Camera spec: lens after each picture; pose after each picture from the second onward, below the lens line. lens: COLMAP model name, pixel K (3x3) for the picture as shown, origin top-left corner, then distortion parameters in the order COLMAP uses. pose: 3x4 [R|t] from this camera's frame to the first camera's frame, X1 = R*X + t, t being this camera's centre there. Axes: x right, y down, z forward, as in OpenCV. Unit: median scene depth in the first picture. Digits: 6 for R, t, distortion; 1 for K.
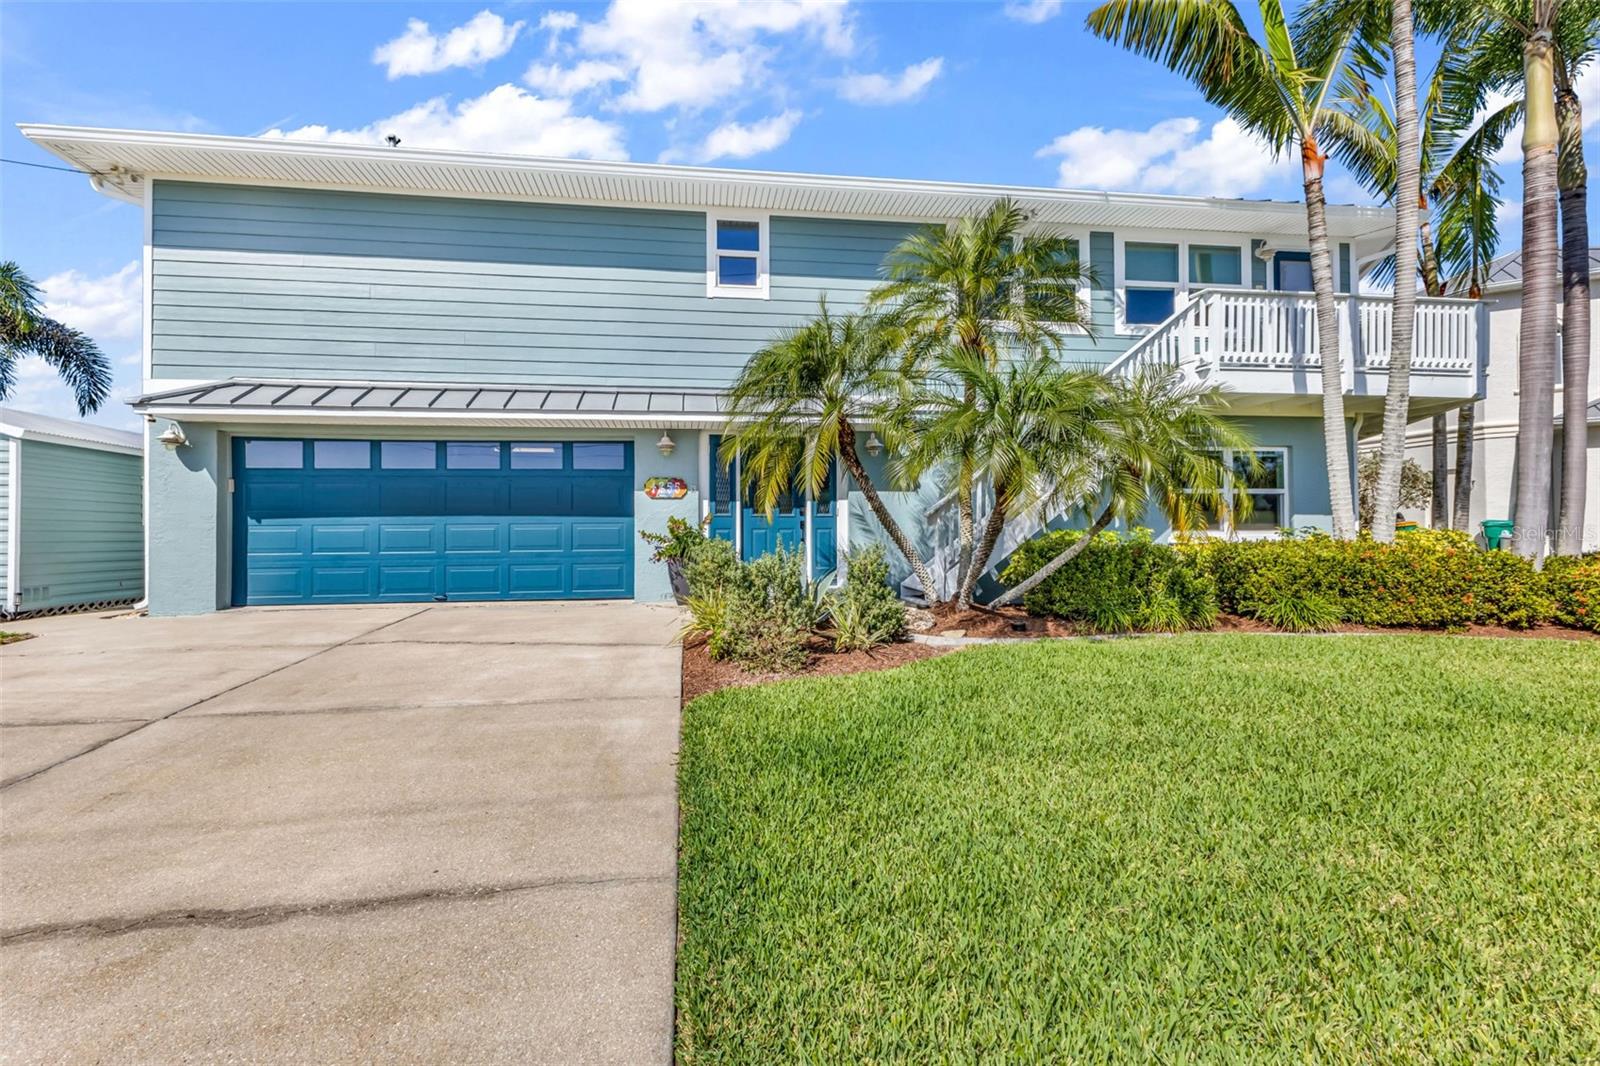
lens RADIAL K [[697.1, 0, 800.0], [0, 697.1, 533.0], [0, 0, 1]] dist [-0.000377, -0.000391]
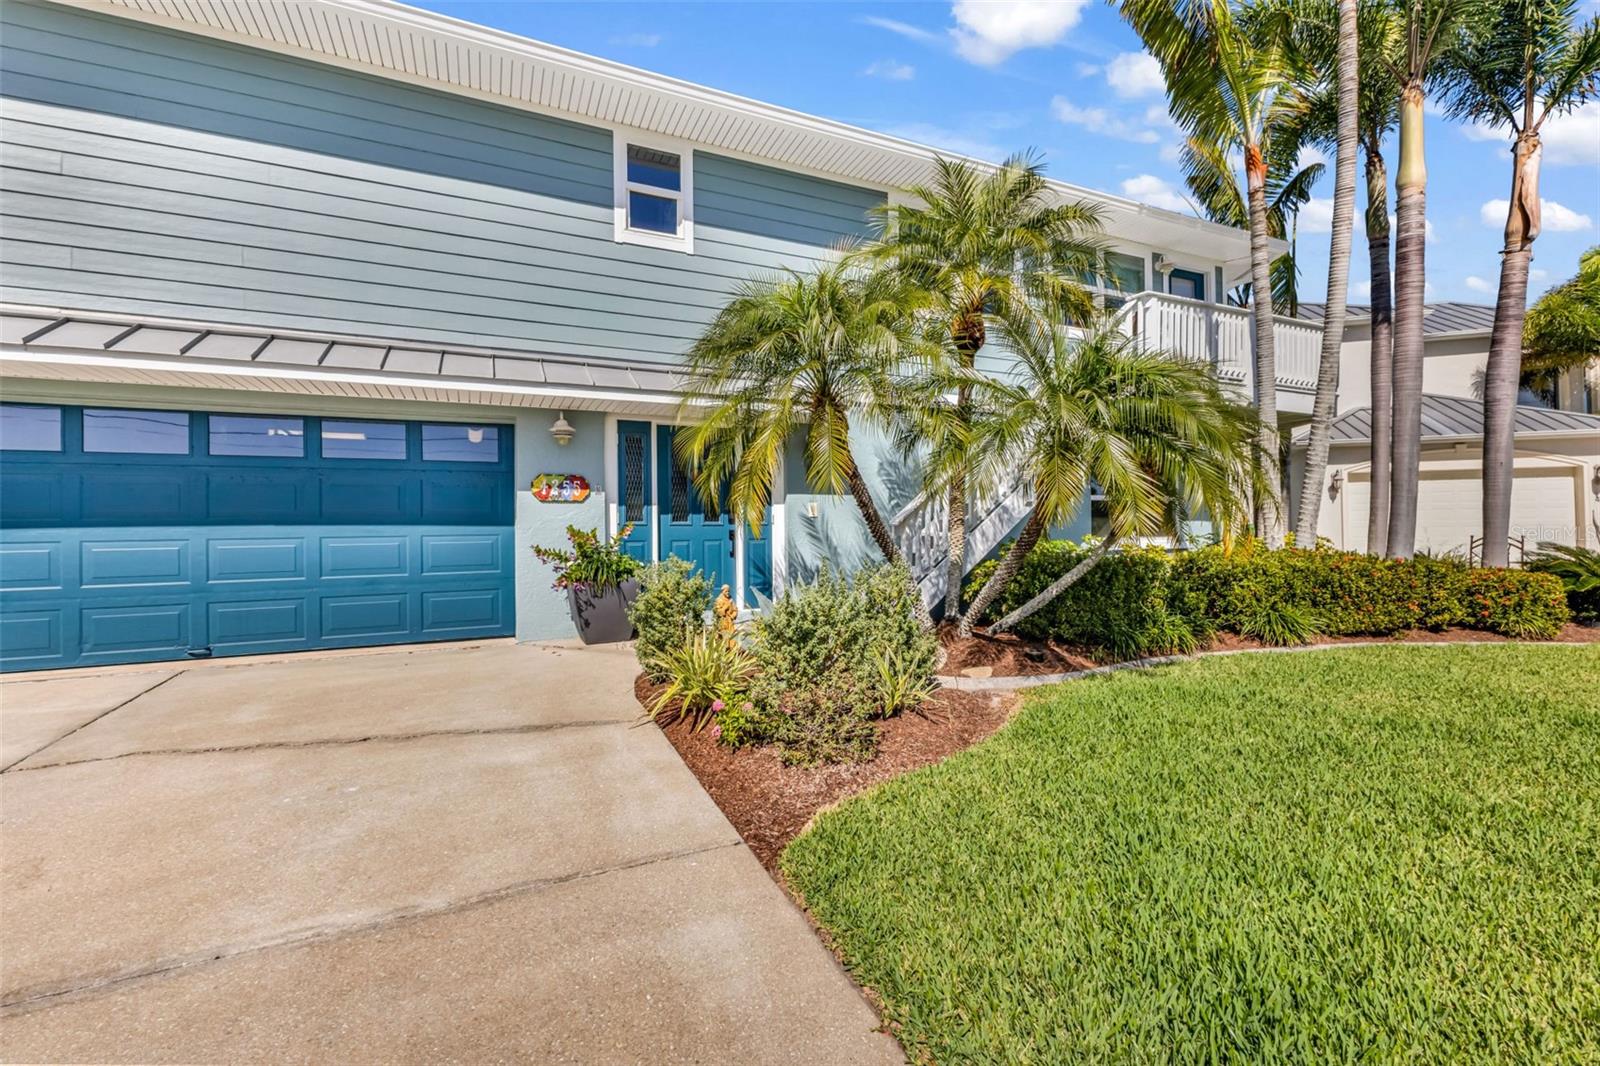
lens RADIAL K [[671.2, 0, 800.0], [0, 671.2, 533.0], [0, 0, 1]] dist [0.002209, 0.000324]
pose [[0.958946, -0.006287, 0.283518, -0.157414], [0.006079, 0.999980, 0.001611, -0.016179], [-0.283523, 0.000179, 0.958965, 0.240473]]
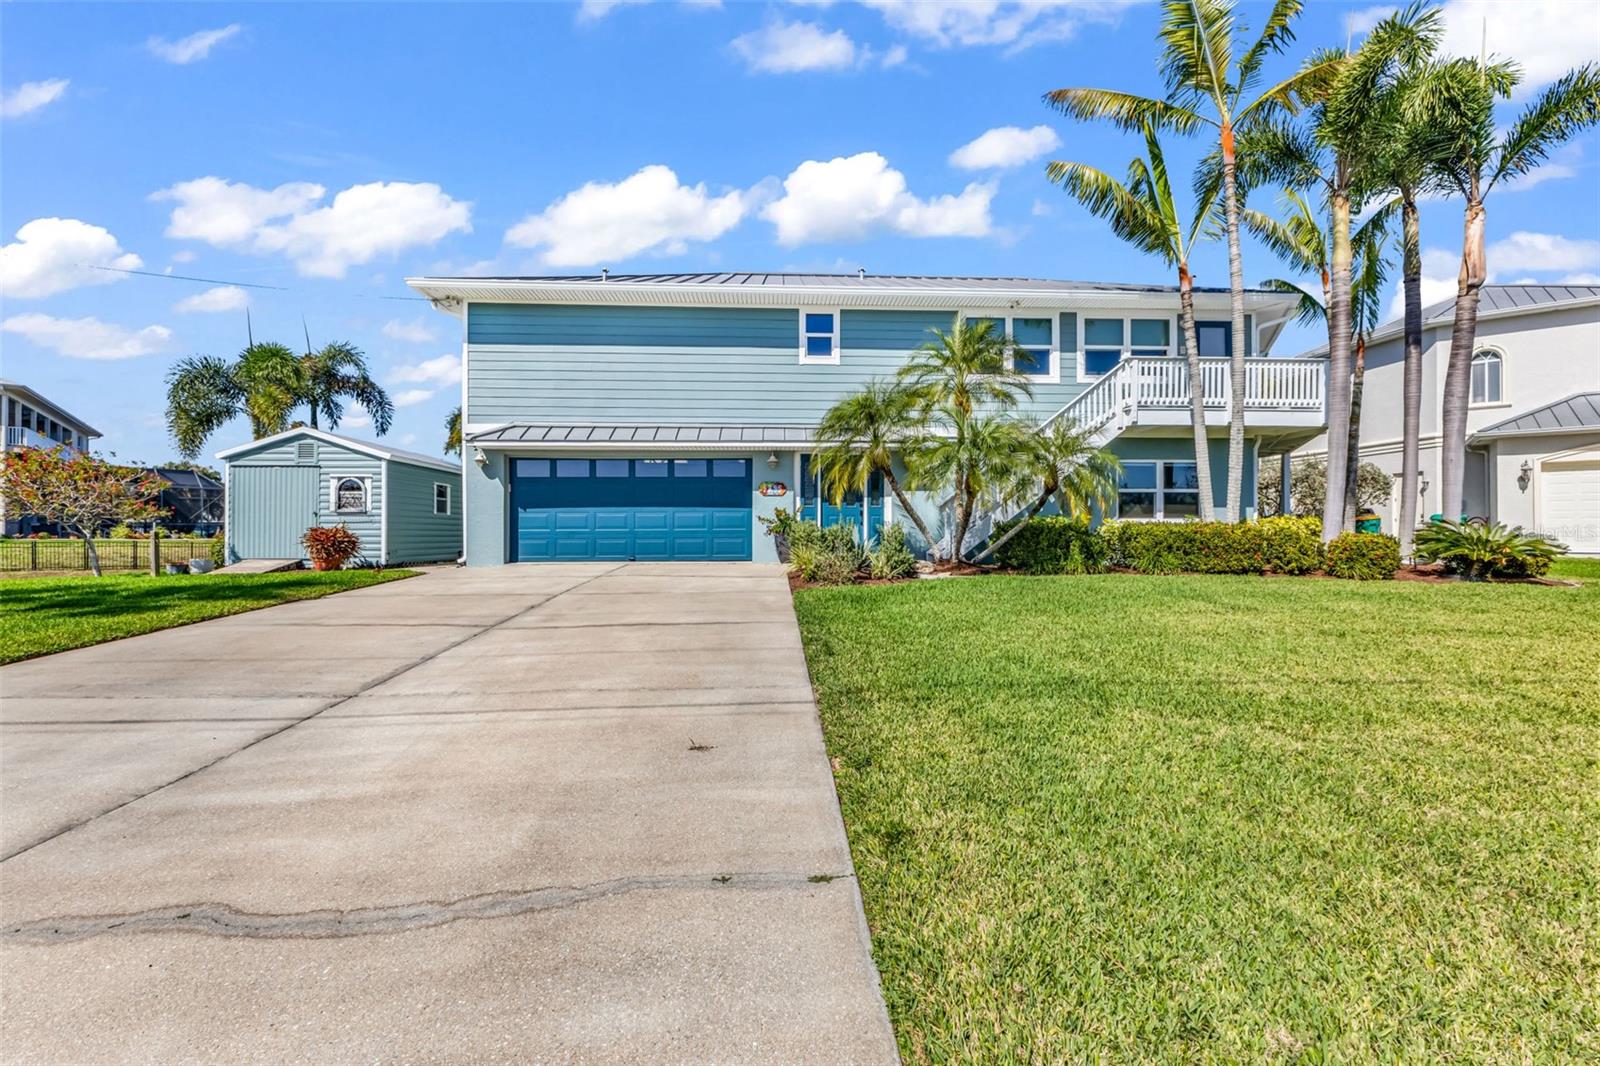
lens RADIAL K [[740.6, 0, 836.7], [0, 740.6, 535.2], [0, 0, 1]] dist [-0.001715, -0.000289]
pose [[0.997964, 0.002811, -0.063715, 0.056533], [-0.002670, 0.999994, 0.002307, 0.035481], [0.063721, -0.002132, 0.997965, -0.656633]]
